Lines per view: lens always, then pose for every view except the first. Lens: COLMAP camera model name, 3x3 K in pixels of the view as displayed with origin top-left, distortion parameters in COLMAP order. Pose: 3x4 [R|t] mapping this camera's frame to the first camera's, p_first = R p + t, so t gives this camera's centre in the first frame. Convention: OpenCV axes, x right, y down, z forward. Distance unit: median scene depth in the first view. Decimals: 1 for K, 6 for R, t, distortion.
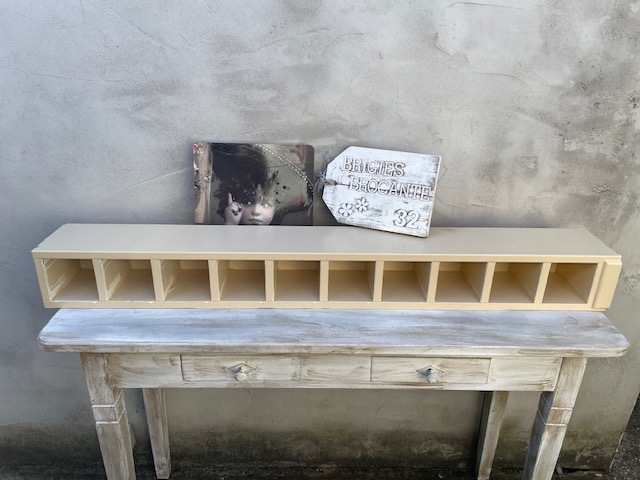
lens RADIAL K [[487.1, 0, 319.5], [0, 487.1, 237.7], [0, 0, 1]] dist [0.079877, -0.112964]
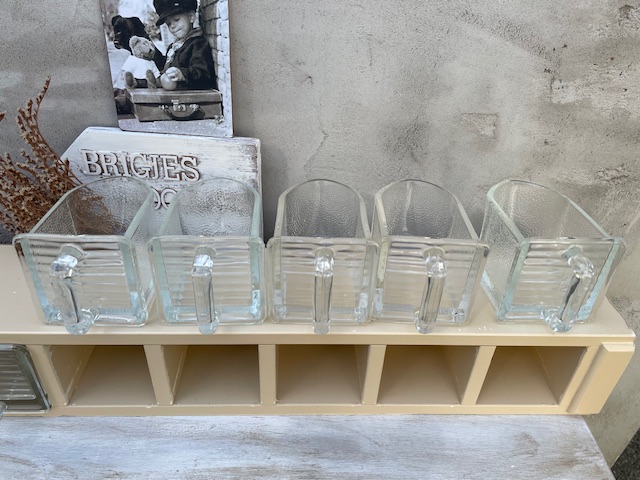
lens RADIAL K [[487.1, 0, 317.0], [0, 487.1, 243.1], [0, 0, 1]] dist [0.079877, -0.112964]
pose [[0.999867, 0.011378, 0.011709, 0.267149], [-0.013504, 0.979414, 0.201412, -0.143918], [-0.009176, -0.201543, 0.979437, 0.507242]]
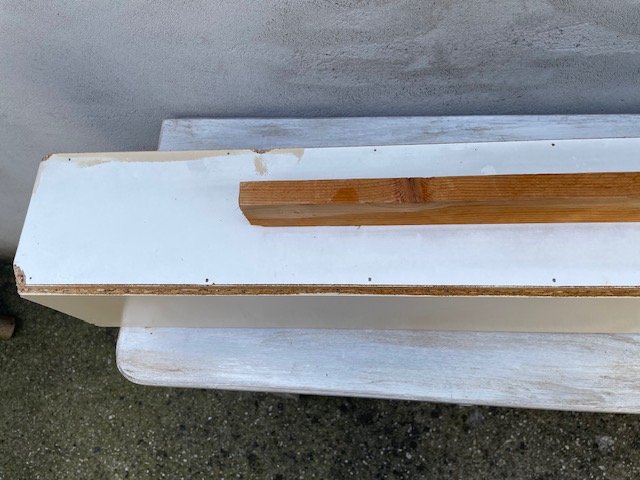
lens RADIAL K [[487.1, 0, 319.8], [0, 487.1, 230.5], [0, 0, 1]] dist [0.079877, -0.112964]
pose [[0.989987, 0.021388, -0.139530, -0.231798], [0.082490, 0.714463, 0.694794, -0.252114], [0.114550, -0.699346, 0.705545, 0.649092]]
